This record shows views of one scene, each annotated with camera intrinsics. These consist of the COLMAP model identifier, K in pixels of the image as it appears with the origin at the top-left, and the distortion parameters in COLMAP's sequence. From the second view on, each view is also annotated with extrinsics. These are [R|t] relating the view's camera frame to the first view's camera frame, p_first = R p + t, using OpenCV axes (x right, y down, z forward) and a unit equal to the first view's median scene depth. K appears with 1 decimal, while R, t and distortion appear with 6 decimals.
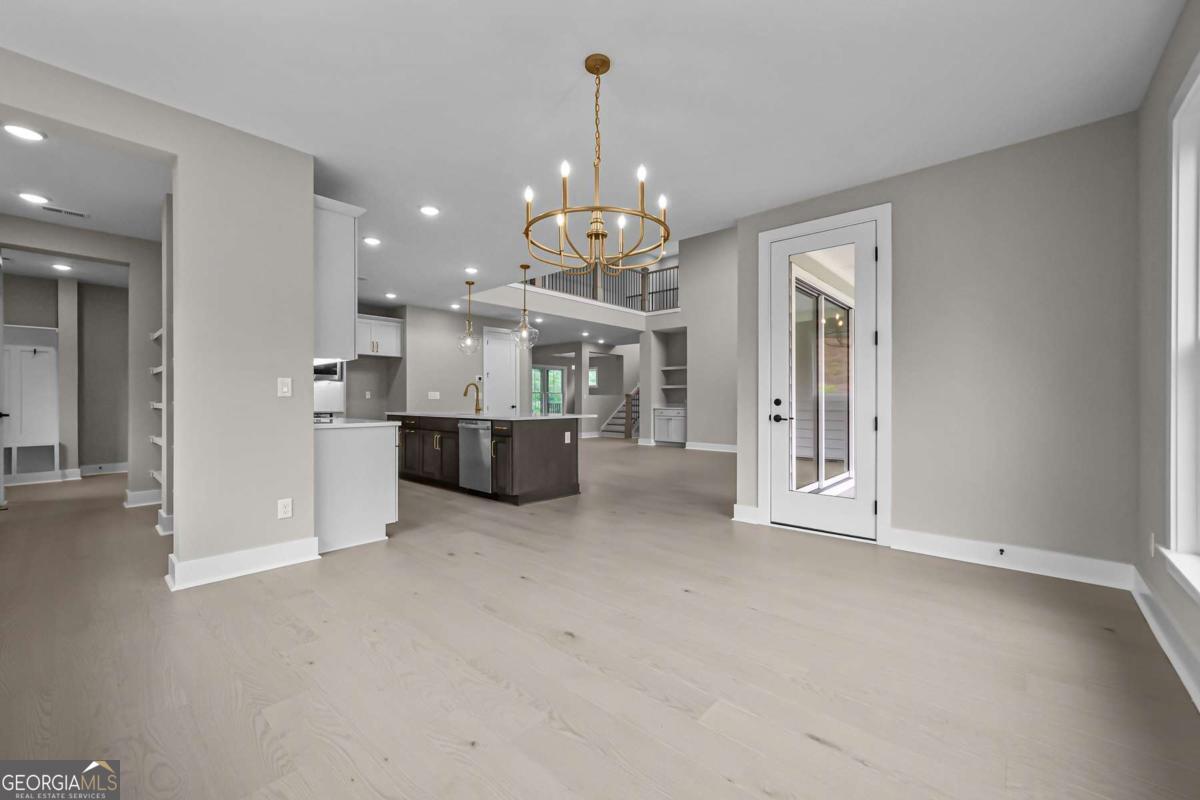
lens RADIAL K [[475.5, 0, 600.0], [0, 475.5, 400.0], [0, 0, 1]] dist [-0.000710, 0.000307]
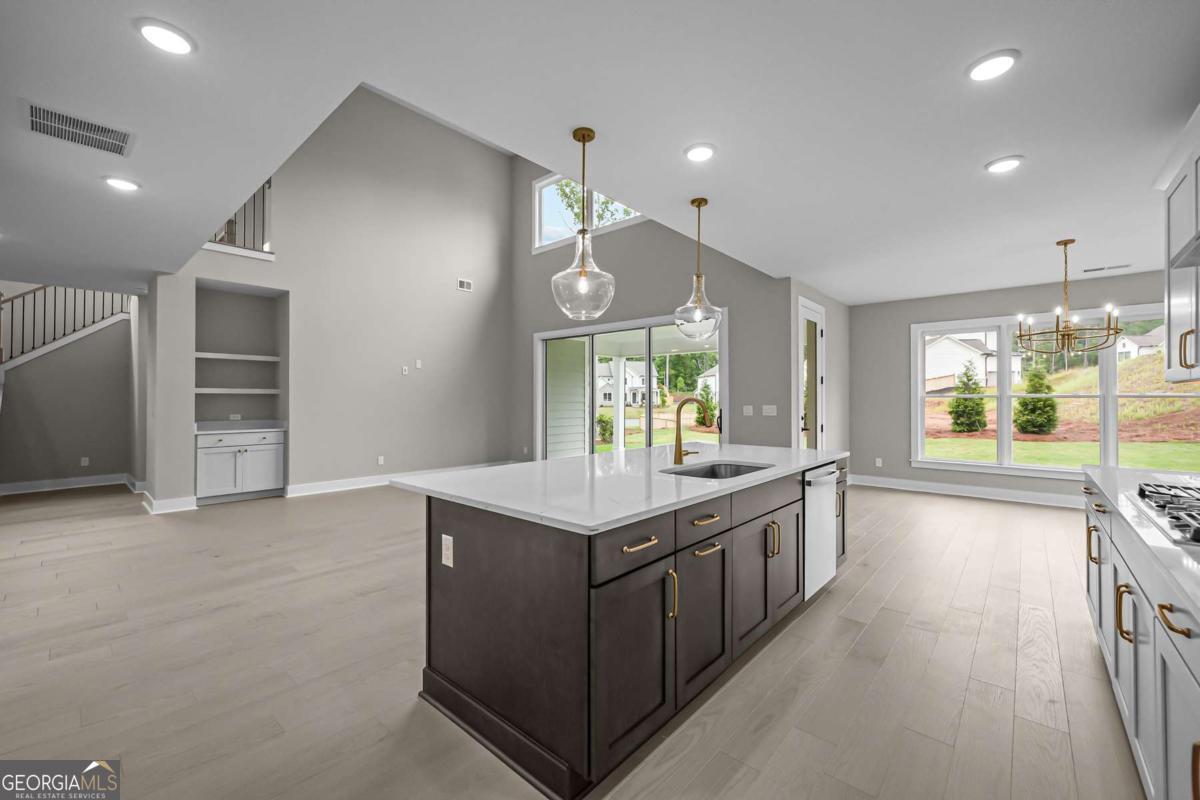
lens RADIAL K [[481.9, 0, 603.1], [0, 481.9, 396.2], [0, 0, 1]] dist [0.001858, 0.000073]
pose [[-0.005511, 0.004107, 0.999976, -0.413254], [0.003403, 0.999986, -0.004089, -0.019211], [-0.999979, 0.003381, -0.005525, 0.602869]]
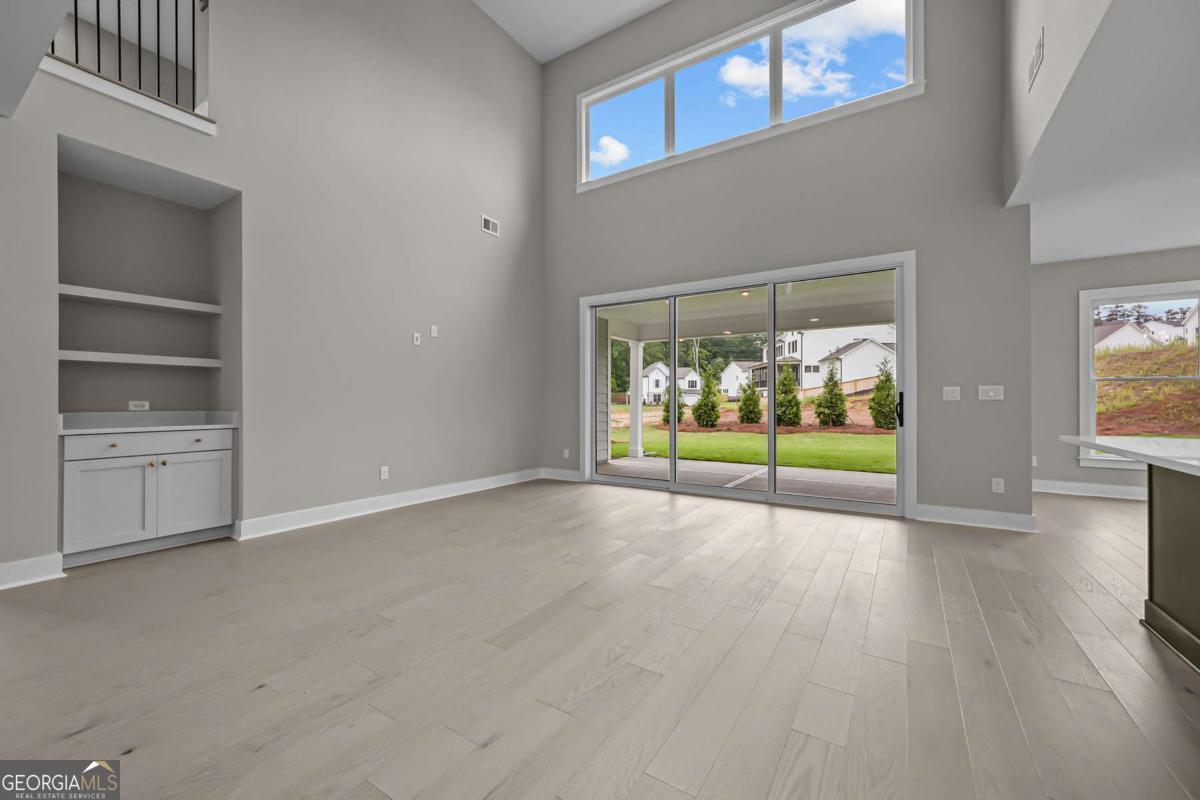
lens RADIAL K [[475.5, 0, 600.0], [0, 475.5, 400.0], [0, 0, 1]] dist [-0.000710, 0.000307]
pose [[-0.155364, -0.000874, 0.987857, -0.199750], [0.003154, 0.999994, 0.001380, -0.000229], [-0.987852, 0.003330, -0.155360, 0.782727]]
